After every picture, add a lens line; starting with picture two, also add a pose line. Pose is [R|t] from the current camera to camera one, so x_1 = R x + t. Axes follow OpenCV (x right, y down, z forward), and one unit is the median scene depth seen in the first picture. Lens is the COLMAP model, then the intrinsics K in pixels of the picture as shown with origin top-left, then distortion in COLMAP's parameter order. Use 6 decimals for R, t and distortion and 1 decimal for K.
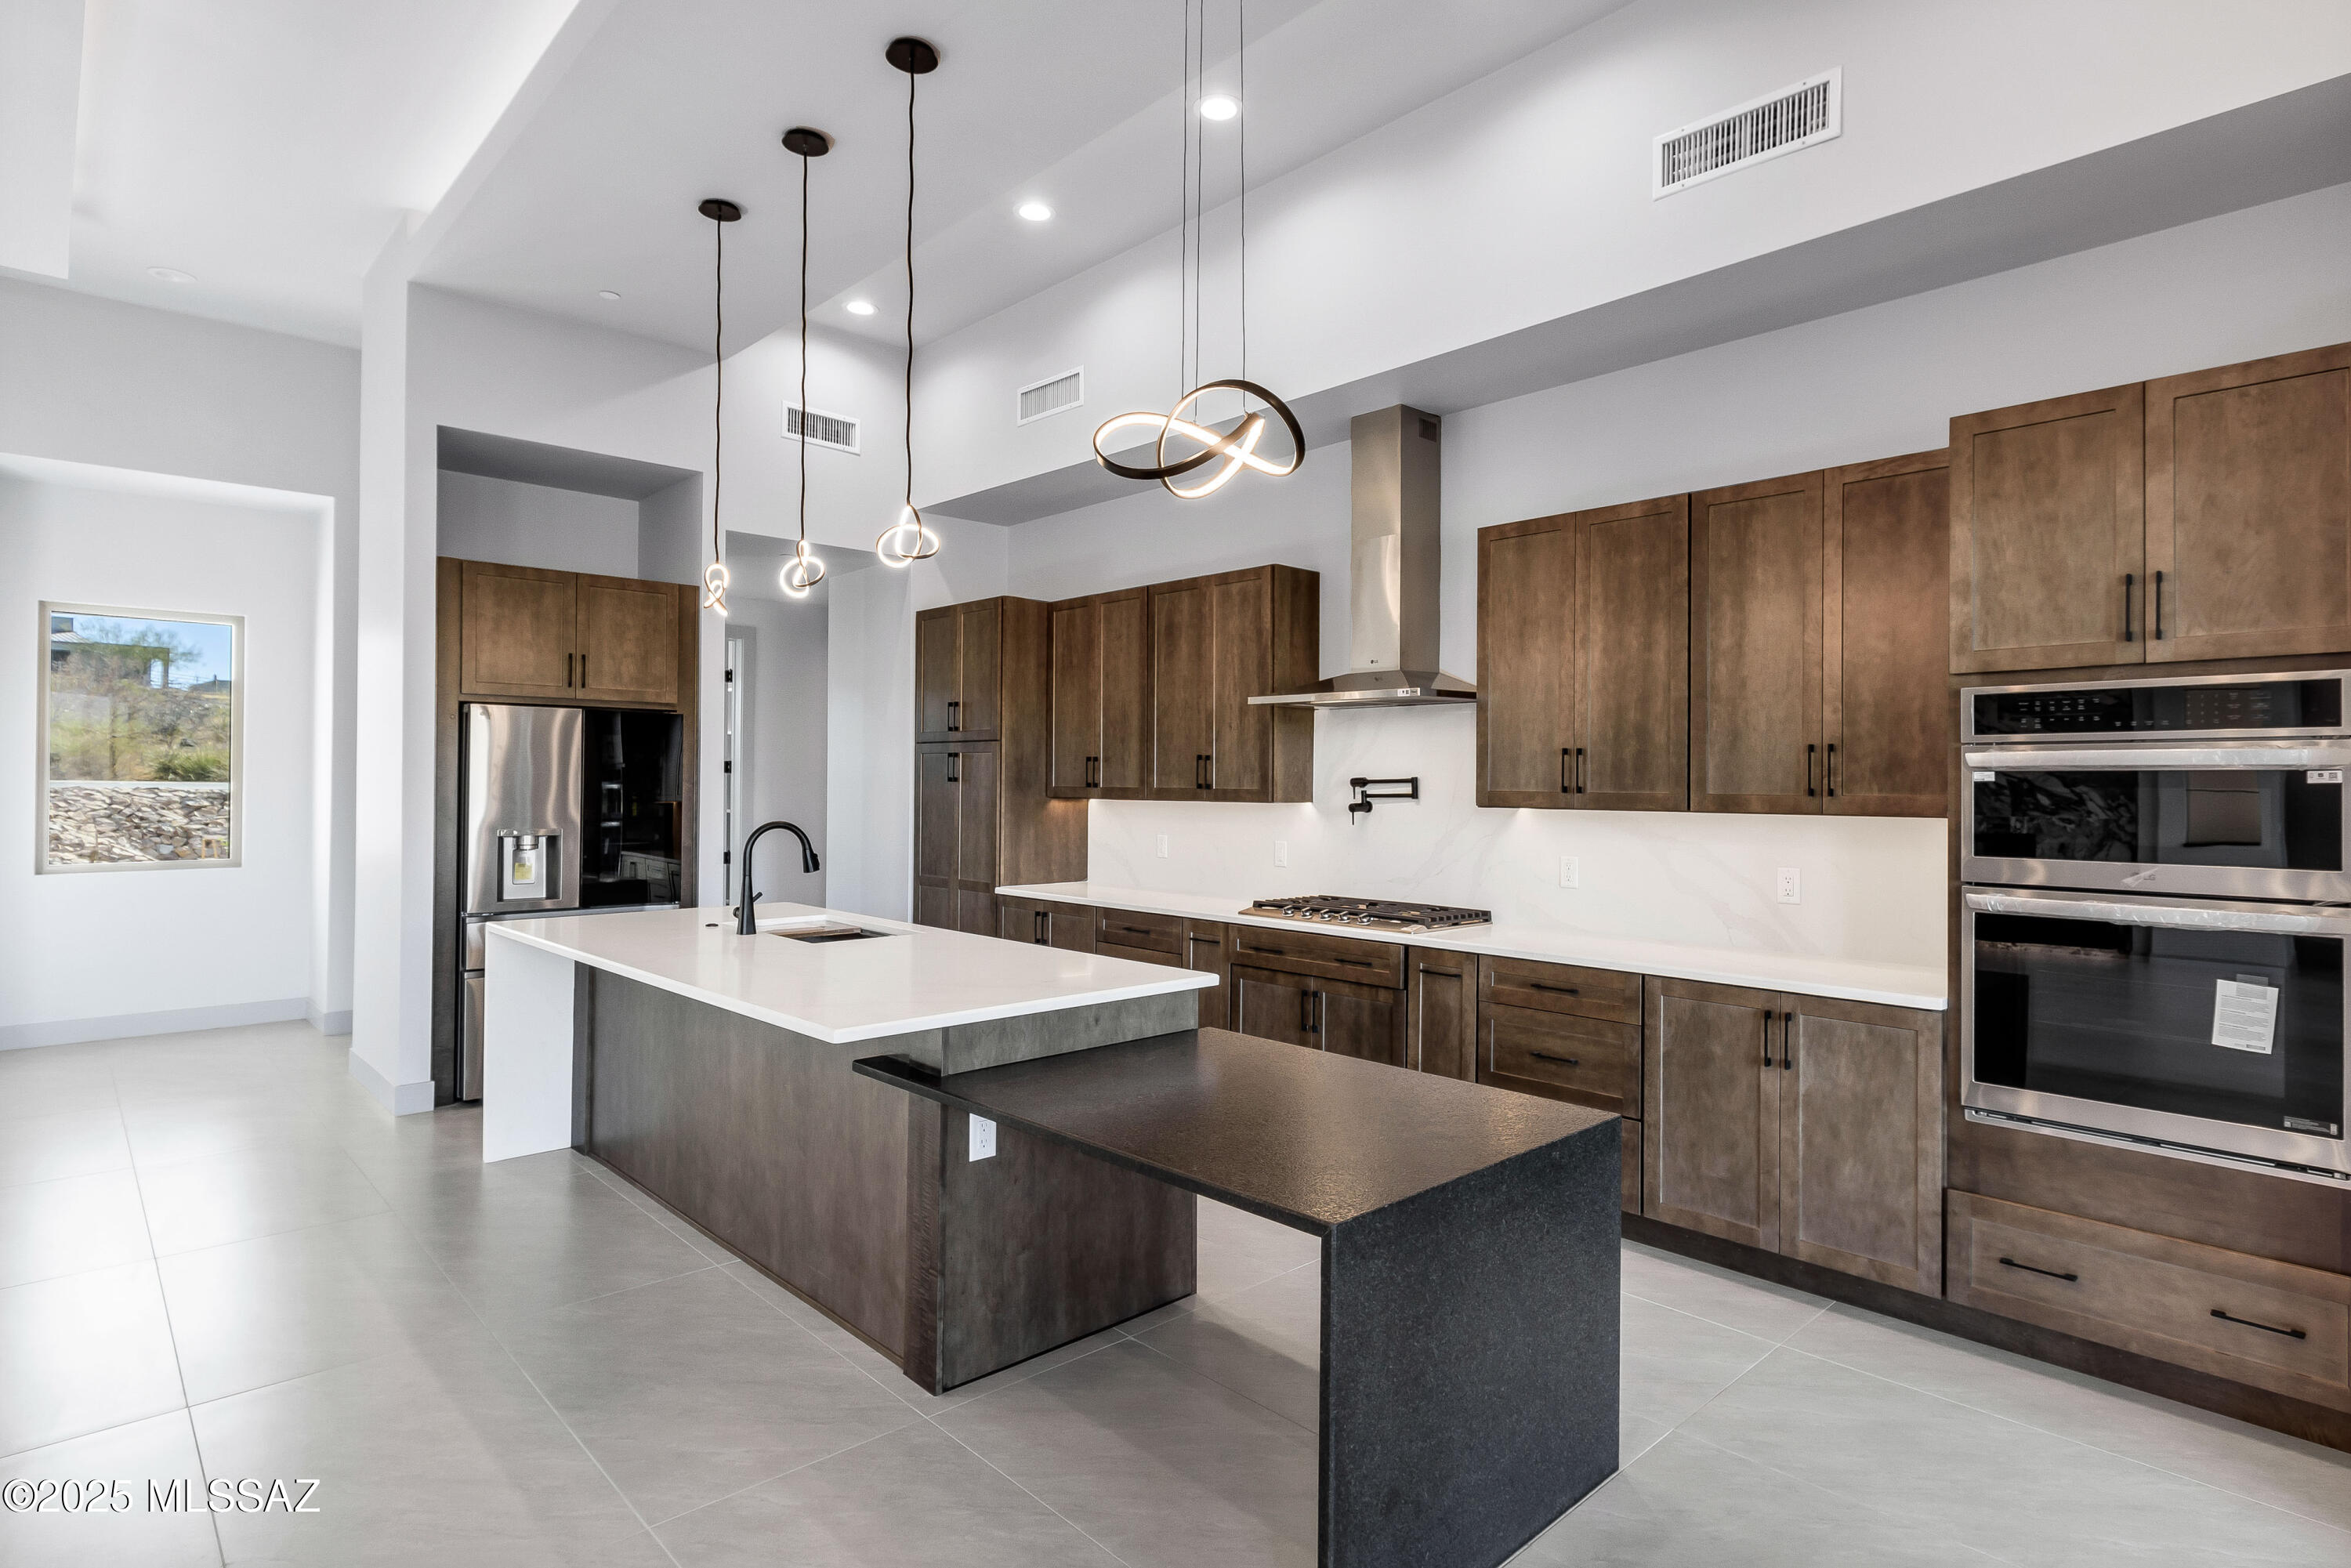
lens RADIAL K [[1202.0, 0, 1255.2], [0, 1202.0, 777.1], [0, 0, 1]] dist [0.001430, 0.000191]
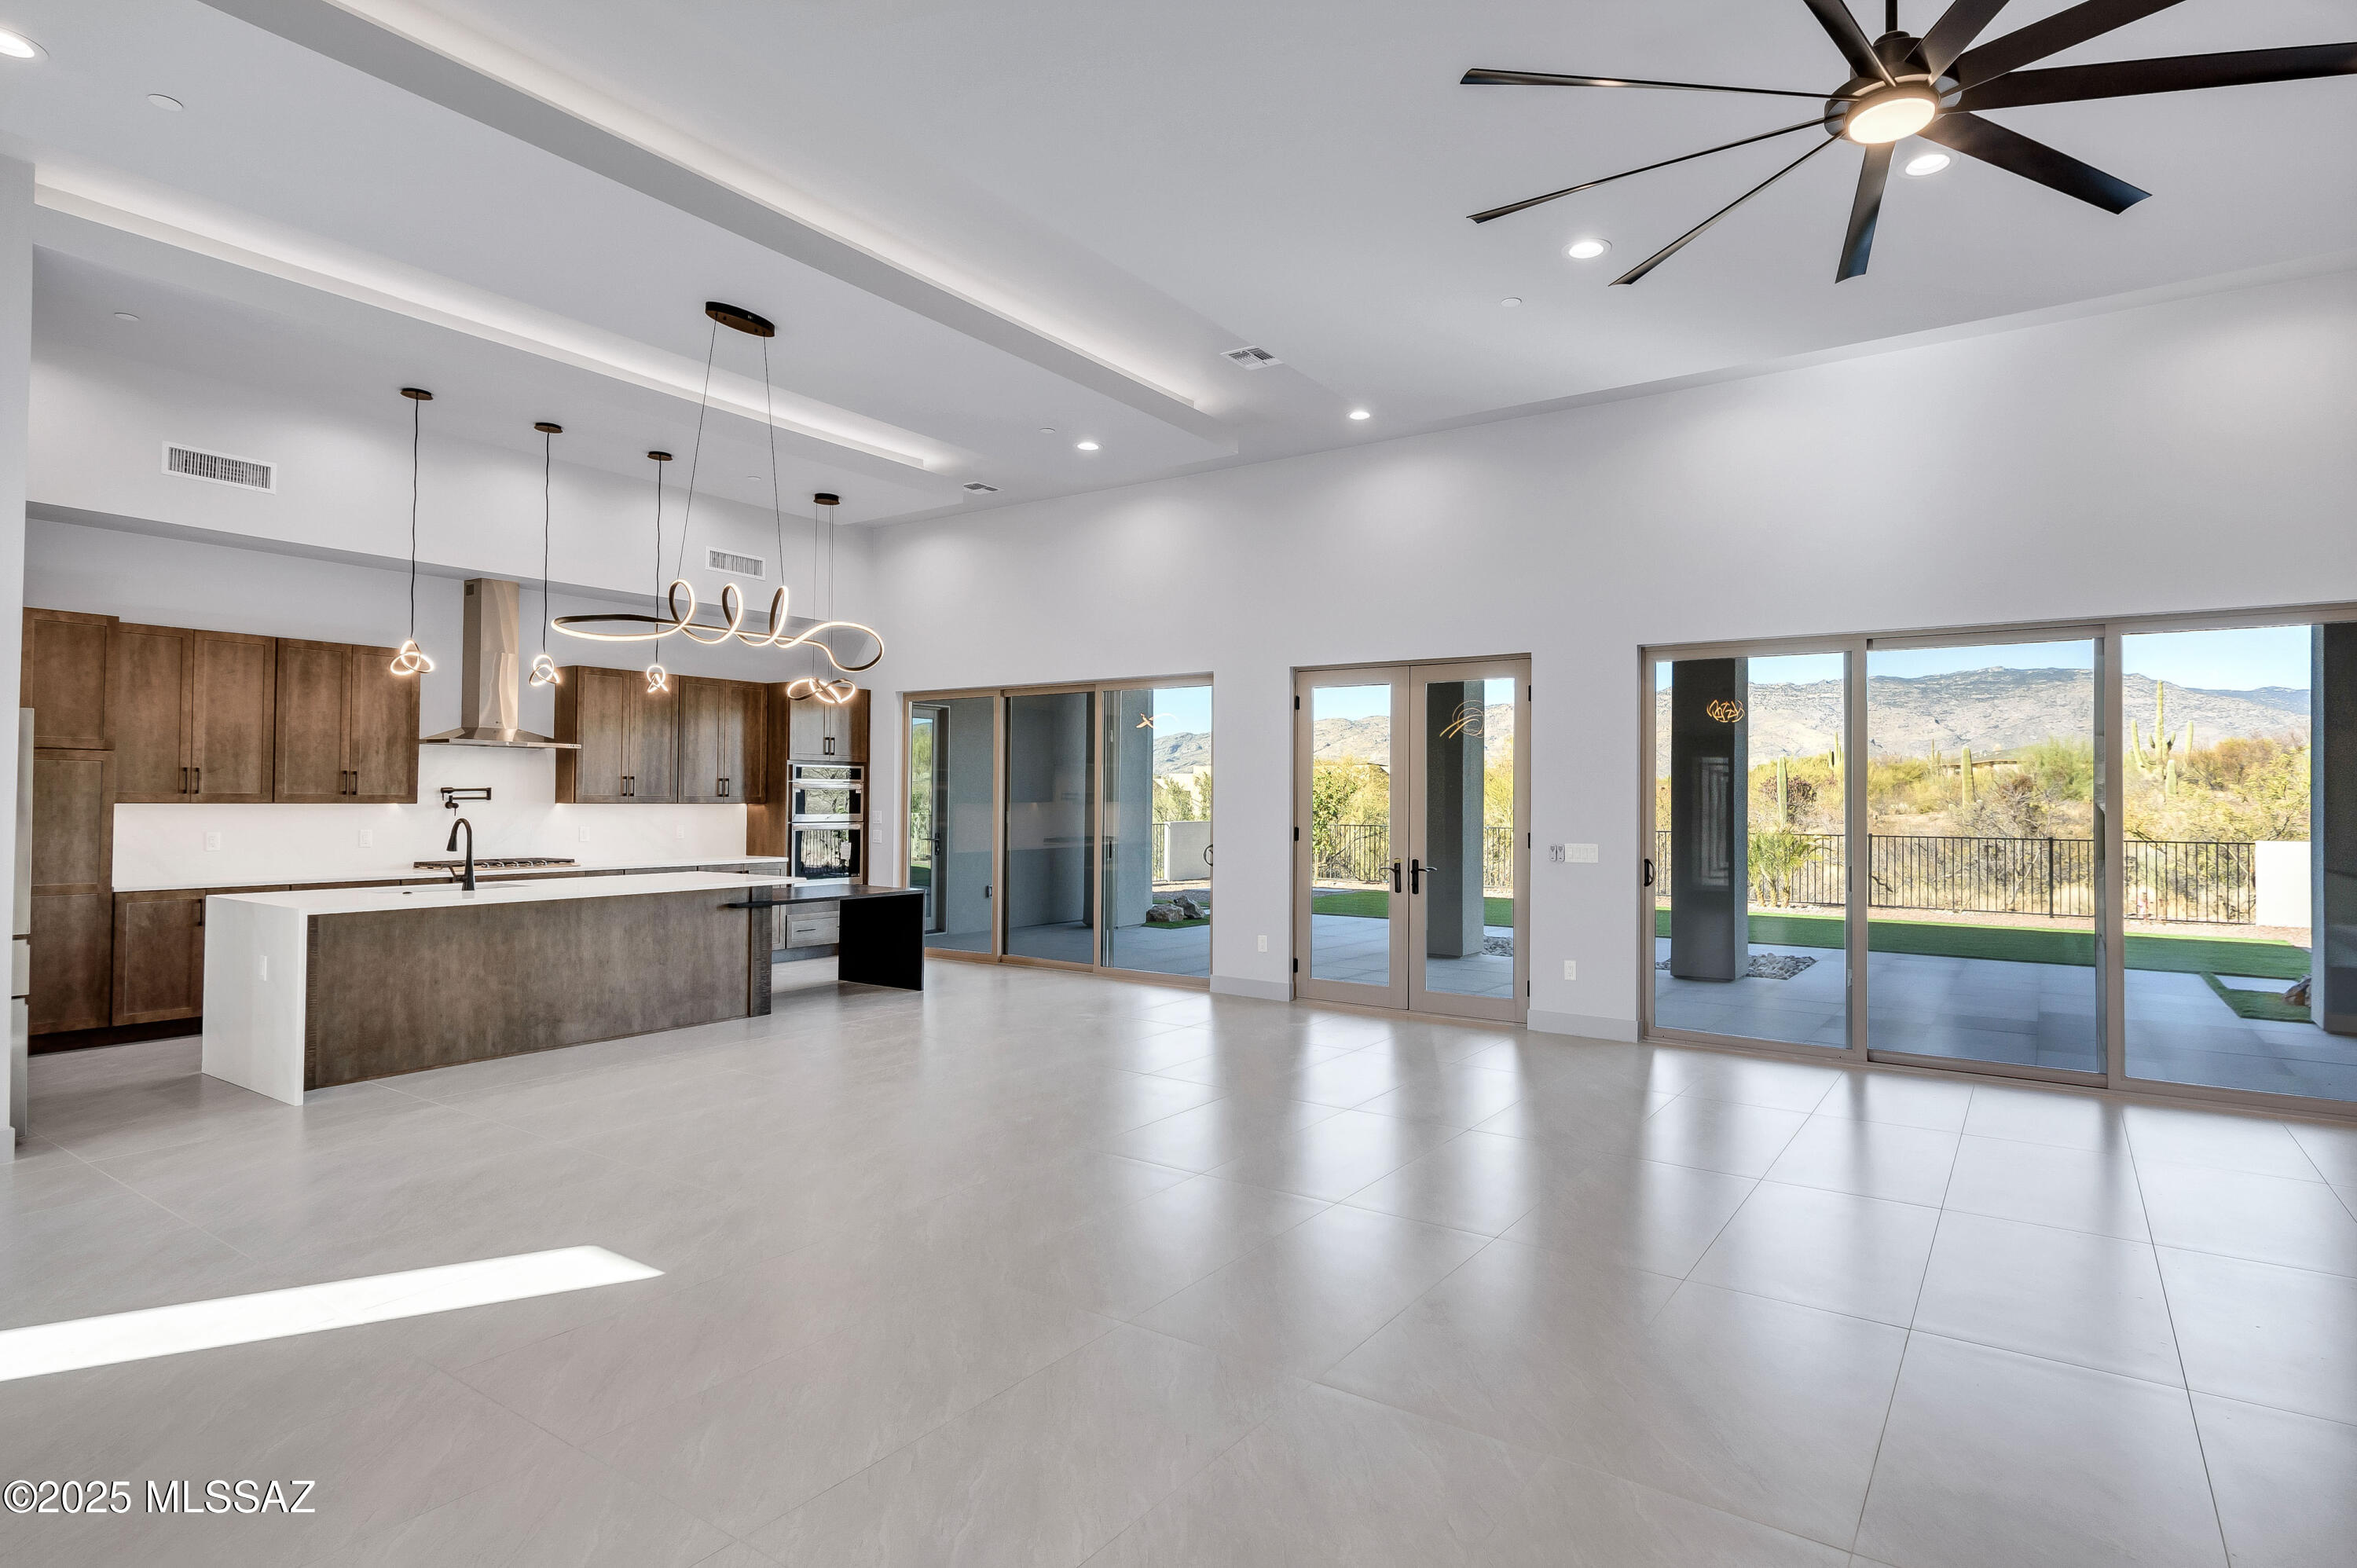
lens RADIAL K [[1205.1, 0, 1258.4], [0, 1205.1, 777.0], [0, 0, 1]] dist [0.001430, 0.000191]
pose [[-0.203586, 0.010209, 0.979004, -1.806578], [-0.014011, 0.999813, -0.013340, -0.007633], [-0.978957, -0.016432, -0.203404, 0.261551]]
